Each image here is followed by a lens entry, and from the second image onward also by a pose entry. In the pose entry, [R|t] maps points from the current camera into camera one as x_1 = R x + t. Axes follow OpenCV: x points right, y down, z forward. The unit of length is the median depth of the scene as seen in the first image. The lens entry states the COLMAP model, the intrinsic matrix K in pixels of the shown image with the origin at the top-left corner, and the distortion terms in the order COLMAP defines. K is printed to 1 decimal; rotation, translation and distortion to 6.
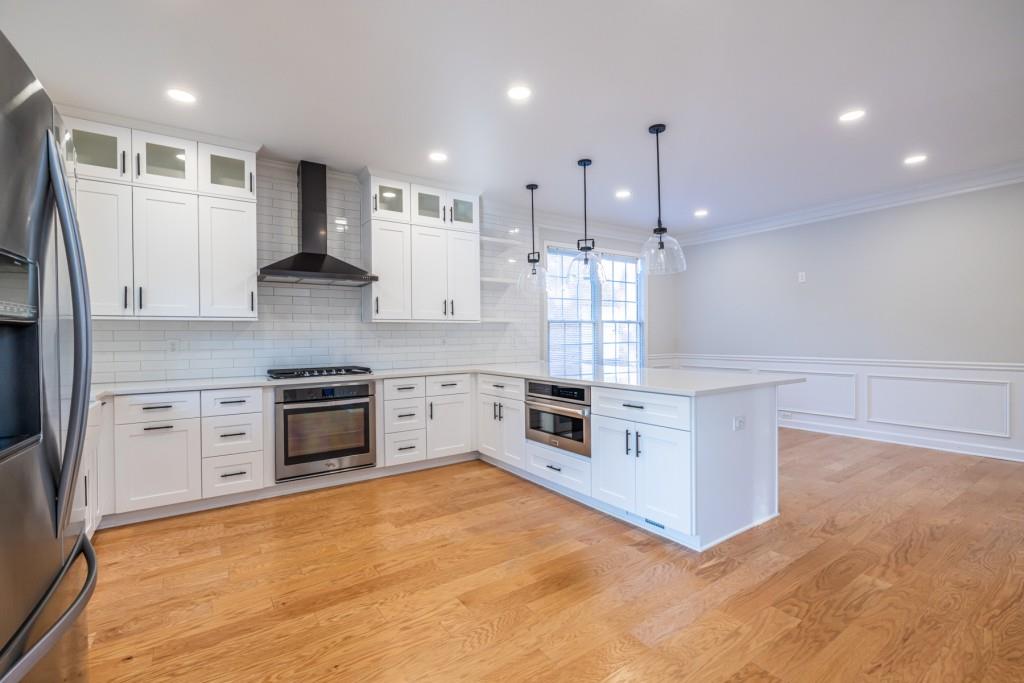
lens RADIAL K [[460.3, 0, 497.1], [0, 460.3, 340.0], [0, 0, 1]] dist [-0.001783, -0.000281]
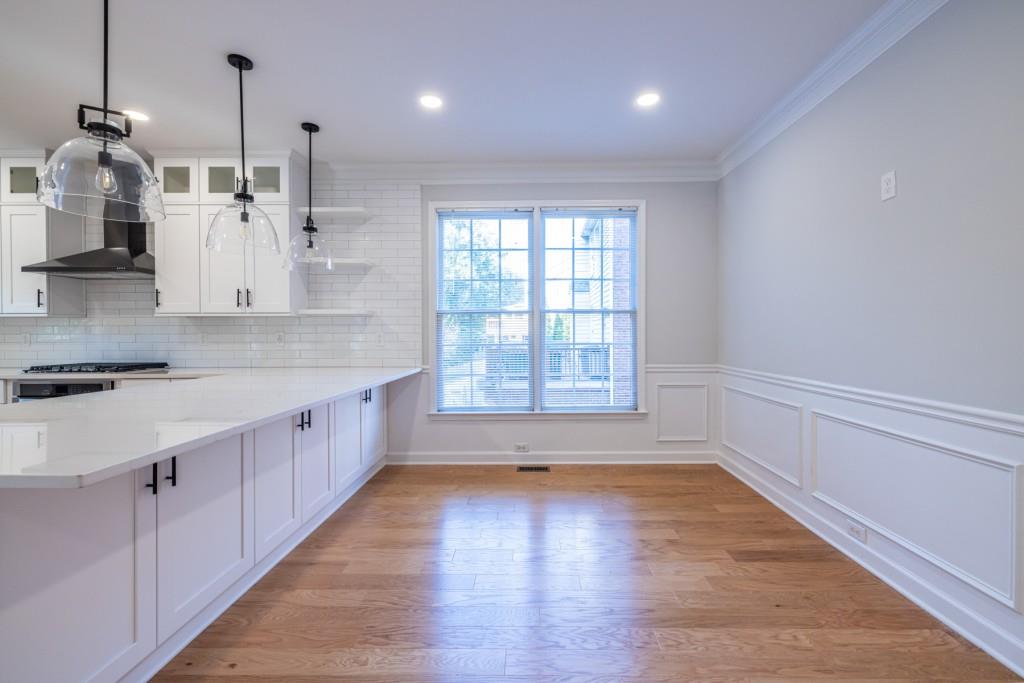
lens RADIAL K [[467.3, 0, 530.7], [0, 467.3, 338.5], [0, 0, 1]] dist [0.000327, -0.000078]
pose [[0.843360, 0.014723, -0.537147, 0.929103], [-0.009248, 0.999874, 0.012886, -0.014512], [0.537269, -0.005900, 0.843390, 0.656630]]
